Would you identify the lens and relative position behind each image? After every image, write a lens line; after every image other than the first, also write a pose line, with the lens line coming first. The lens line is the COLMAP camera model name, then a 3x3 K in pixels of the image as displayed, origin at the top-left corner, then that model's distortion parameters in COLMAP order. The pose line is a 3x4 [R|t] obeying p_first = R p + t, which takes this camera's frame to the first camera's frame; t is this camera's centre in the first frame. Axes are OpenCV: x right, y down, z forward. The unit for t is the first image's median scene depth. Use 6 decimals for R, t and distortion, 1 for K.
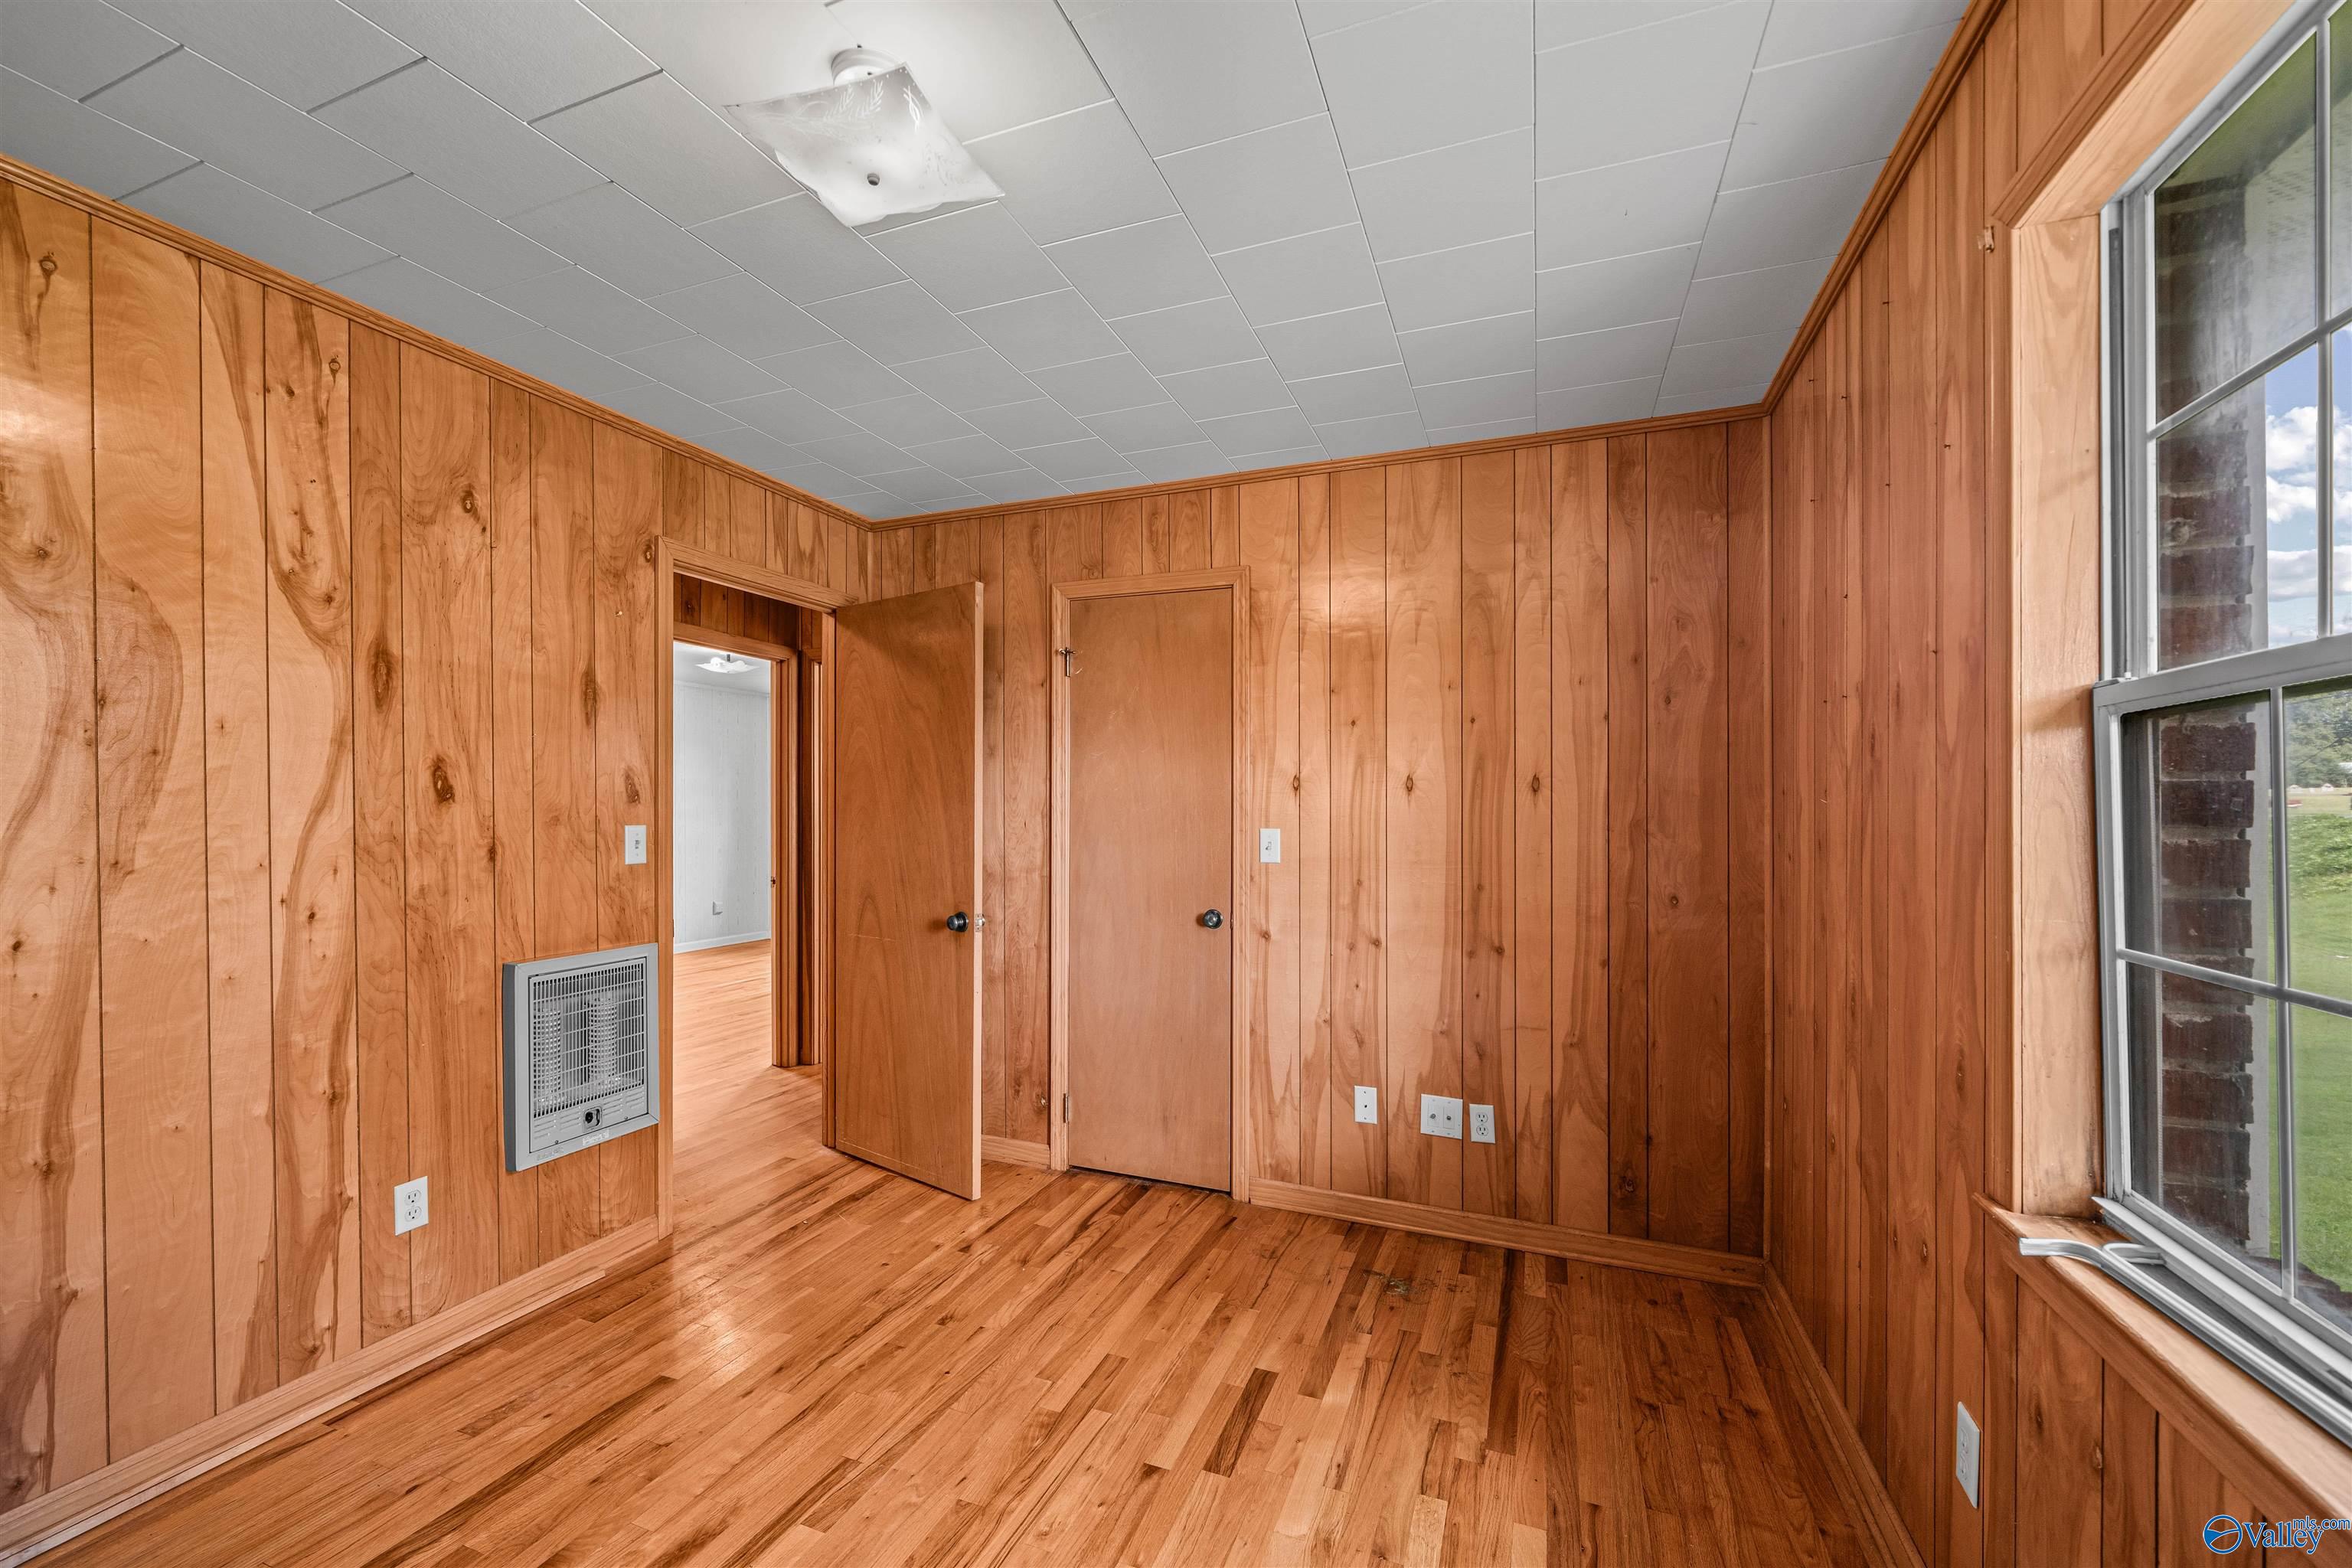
lens RADIAL K [[944.7, 0, 1163.4], [0, 944.7, 782.4], [0, 0, 1]] dist [-0.001765, 0.000299]
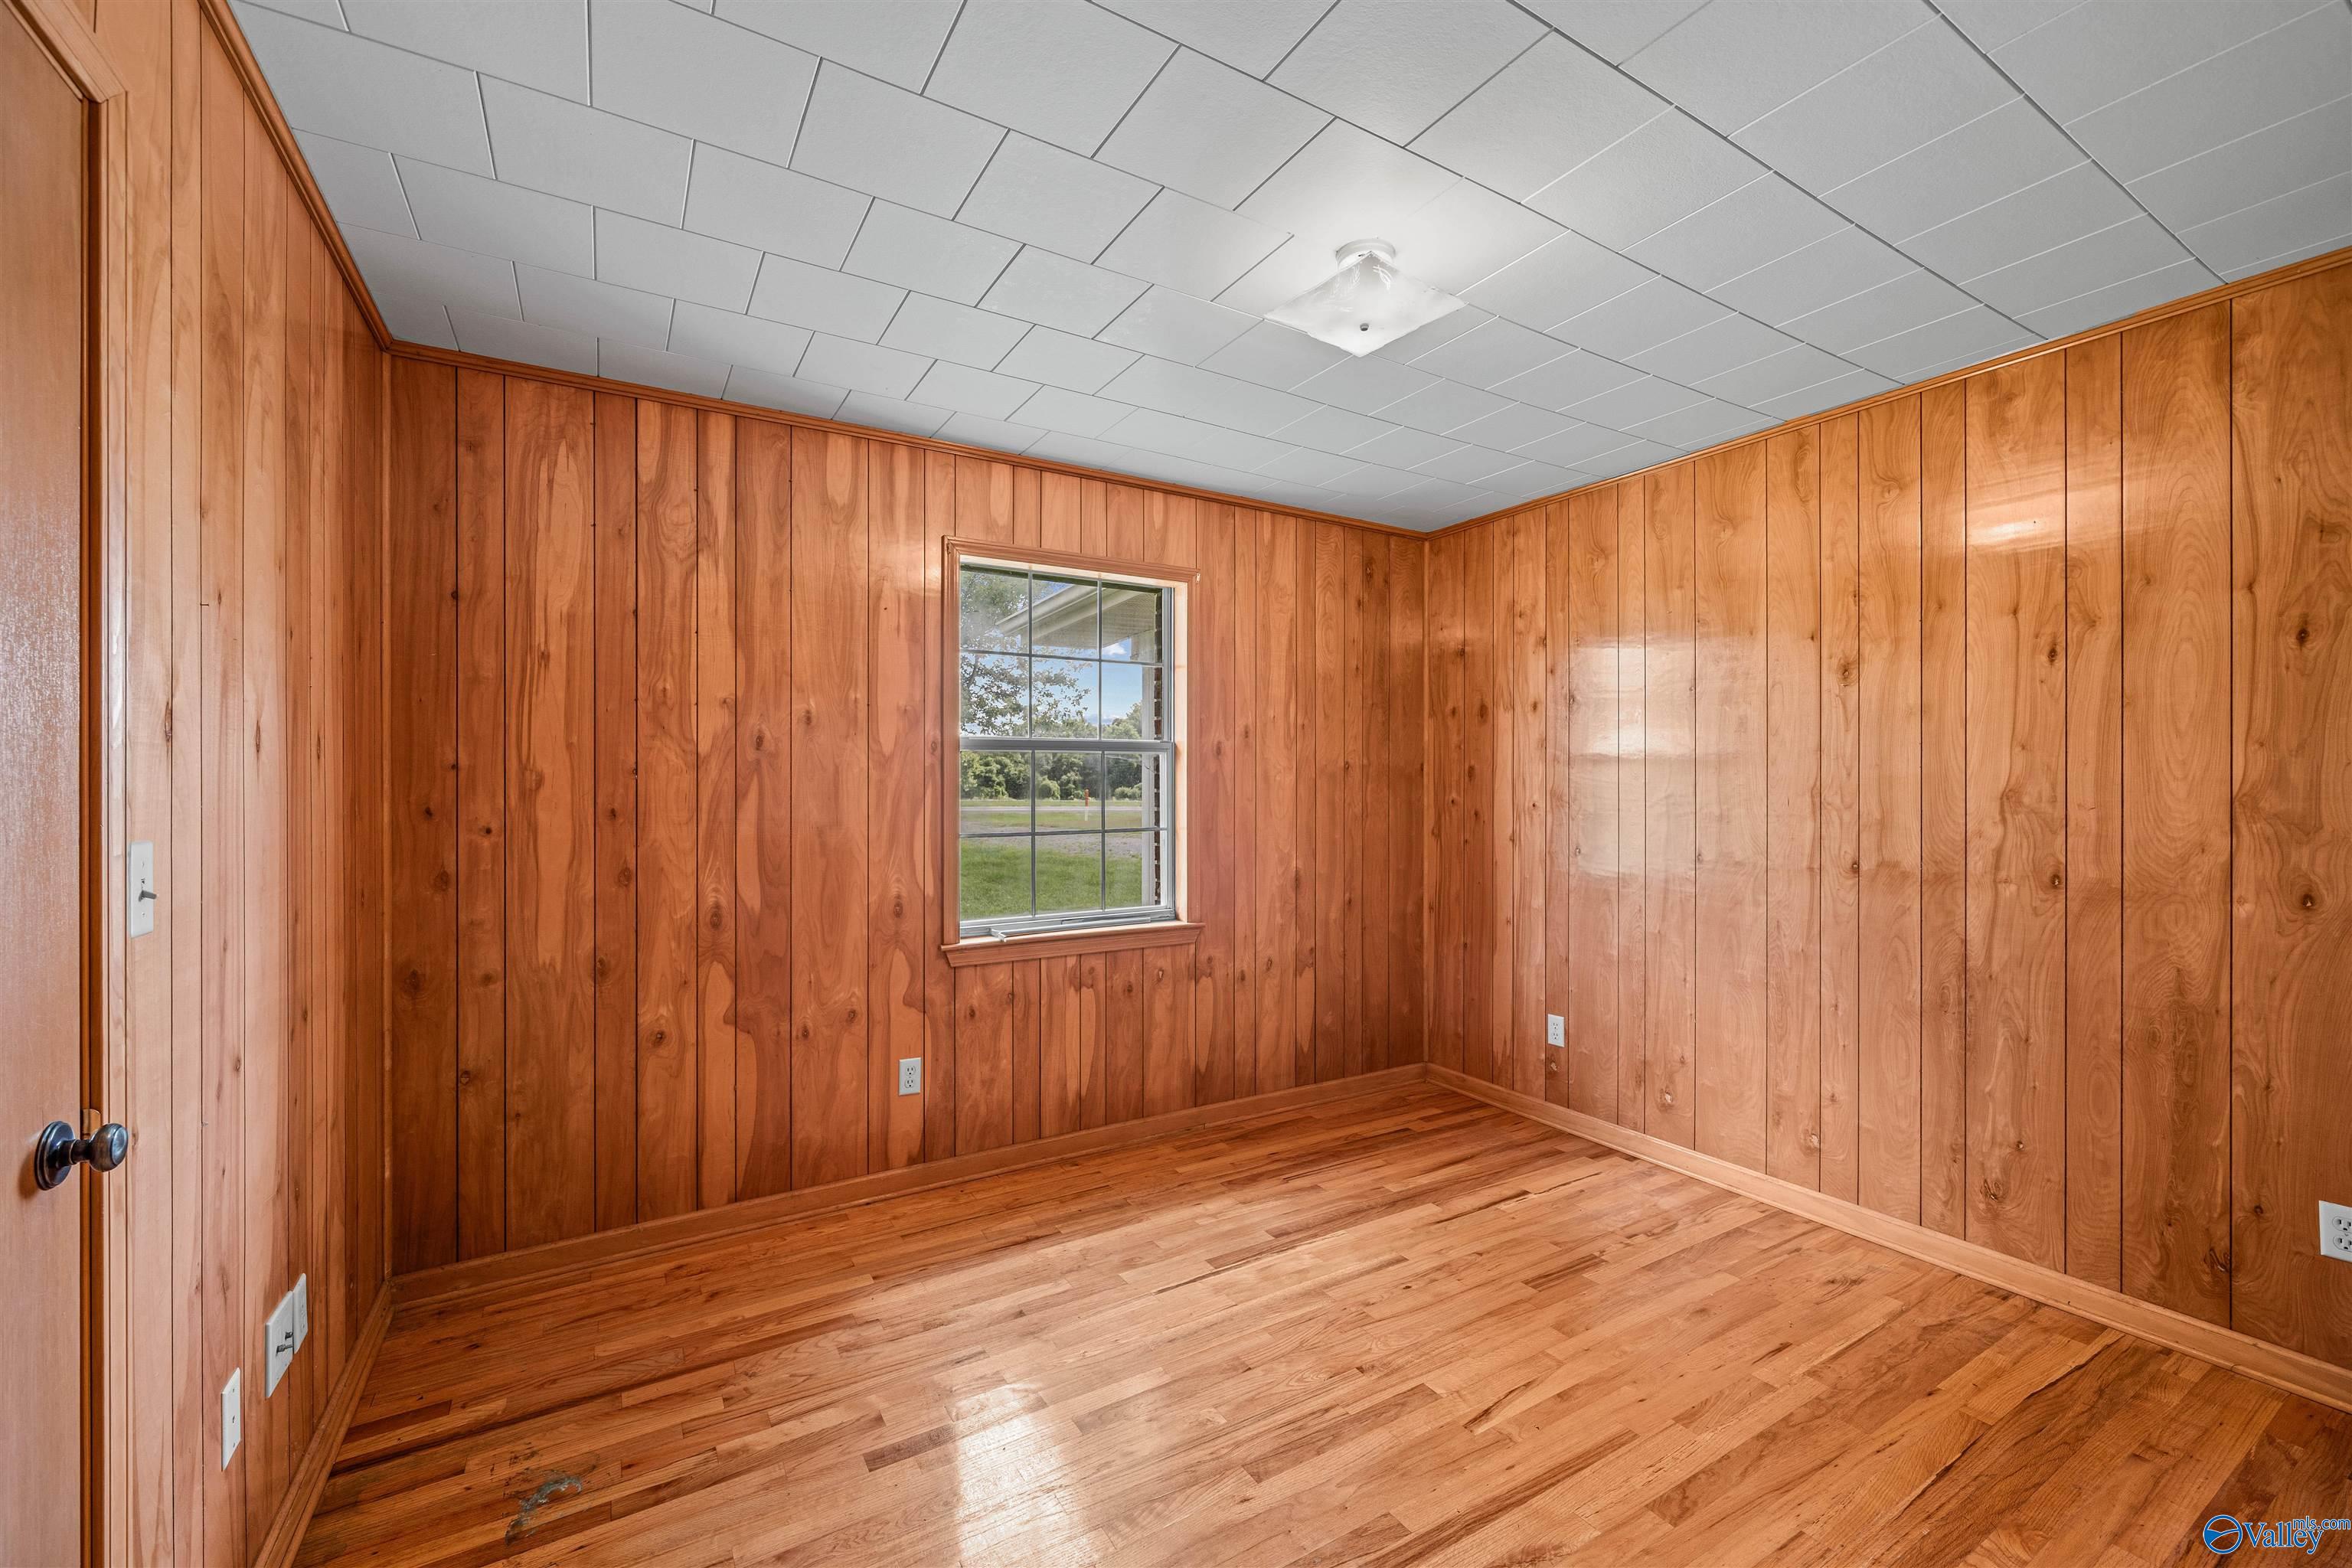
lens RADIAL K [[944.7, 0, 1163.4], [0, 944.7, 782.4], [0, 0, 1]] dist [-0.001765, 0.000299]
pose [[-0.787292, -0.005201, 0.616559, -0.584812], [-0.022251, 0.999553, -0.019981, 0.033101], [-0.616179, -0.029450, -0.787055, 1.456848]]
